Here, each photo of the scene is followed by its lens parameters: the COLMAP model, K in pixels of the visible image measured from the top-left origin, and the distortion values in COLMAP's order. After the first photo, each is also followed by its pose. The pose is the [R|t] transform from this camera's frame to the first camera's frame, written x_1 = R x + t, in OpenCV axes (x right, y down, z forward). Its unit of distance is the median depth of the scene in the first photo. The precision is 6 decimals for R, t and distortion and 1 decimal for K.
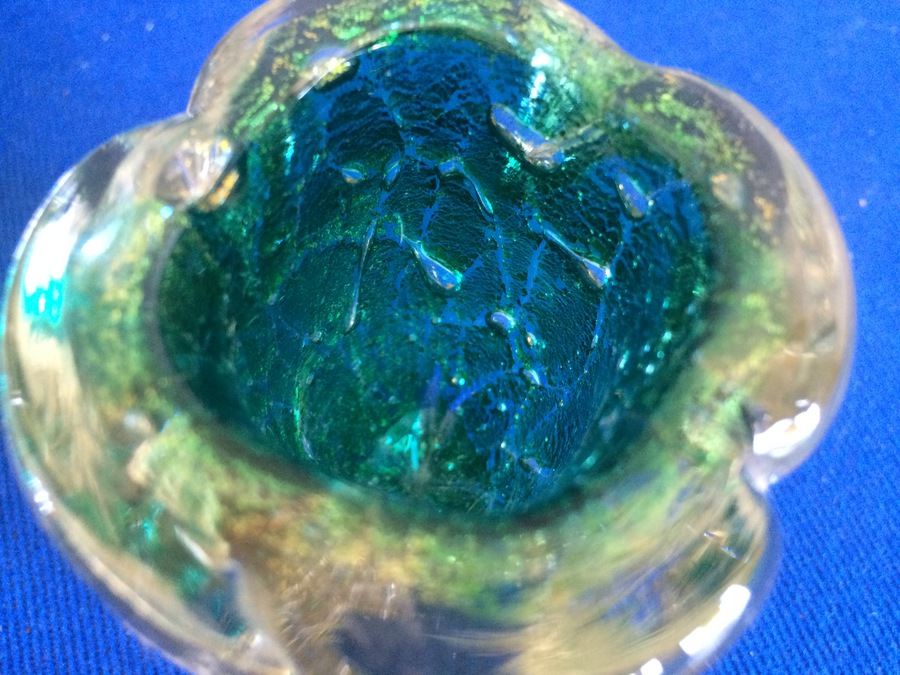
lens RADIAL K [[776.6, 0, 446.7], [0, 776.6, 340.5], [0, 0, 1]] dist [0.016515, -0.049960]
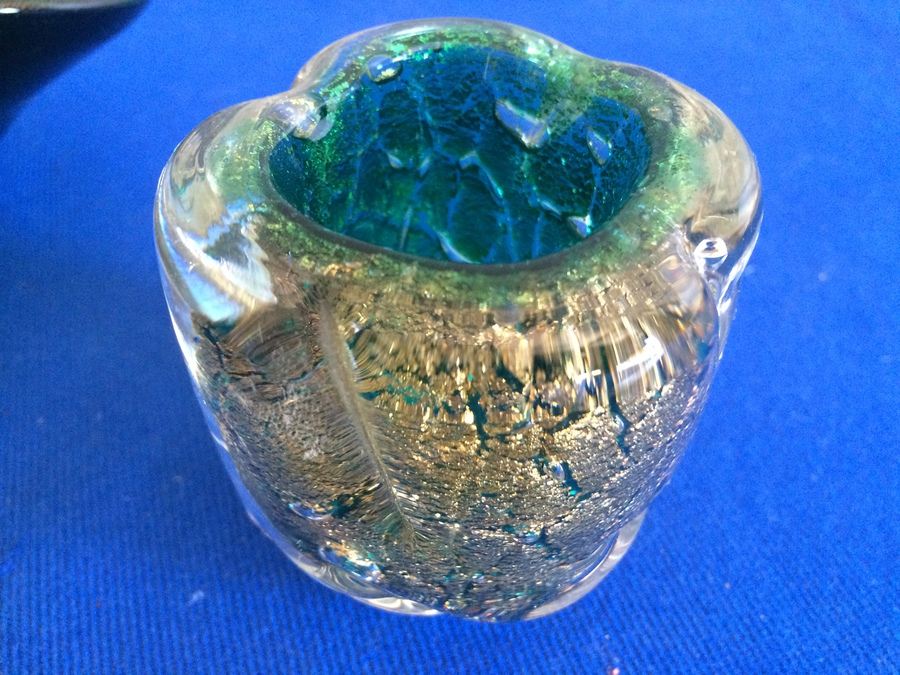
lens RADIAL K [[776.6, 0, 451.2], [0, 776.6, 333.5], [0, 0, 1]] dist [0.016515, -0.049960]
pose [[0.999346, -0.026219, -0.024912, 0.001421], [0.018303, 0.960721, -0.276913, 0.467855], [0.031194, 0.276276, 0.960572, -0.226061]]
